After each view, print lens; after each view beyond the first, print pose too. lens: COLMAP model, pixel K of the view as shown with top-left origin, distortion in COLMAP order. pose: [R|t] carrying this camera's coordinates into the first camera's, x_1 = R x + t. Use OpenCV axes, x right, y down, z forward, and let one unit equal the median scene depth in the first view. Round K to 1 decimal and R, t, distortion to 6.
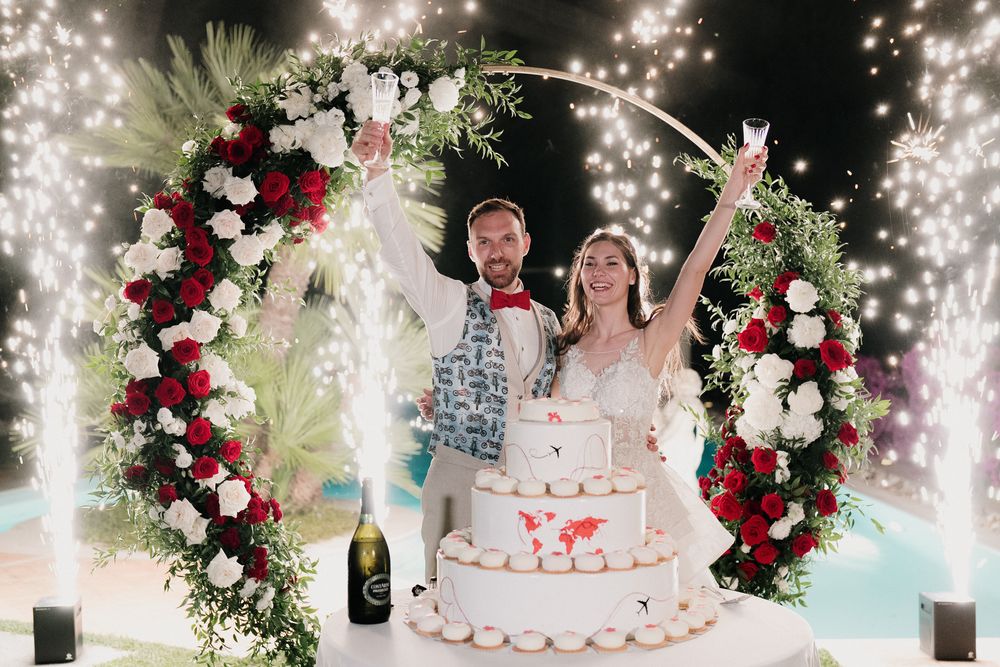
lens RADIAL K [[1484.8, 0, 451.5], [0, 1484.8, 353.0], [0, 0, 1]] dist [0.008825, 0.000000]
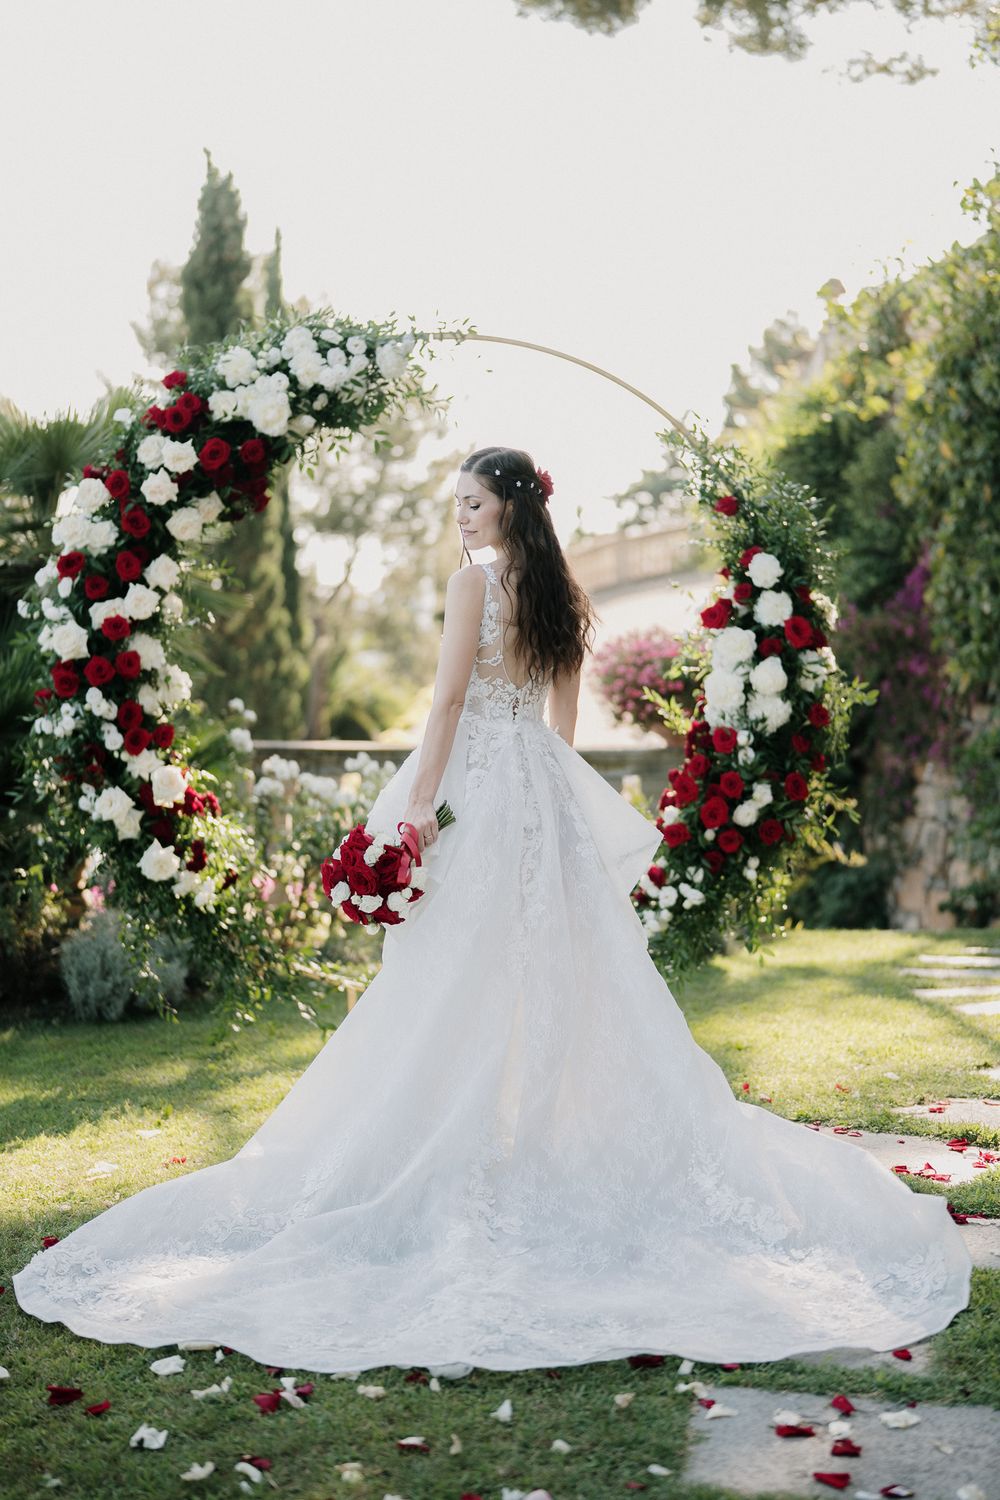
lens RADIAL K [[2227.1, 0, 492.2], [0, 2227.1, 737.7], [0, 0, 1]] dist [0.008825, 0.000000]
pose [[0.999253, -0.001345, 0.038617, 0.003520], [0.002721, 0.999362, -0.035601, 0.117822], [-0.038544, 0.035679, 0.998620, -0.417118]]
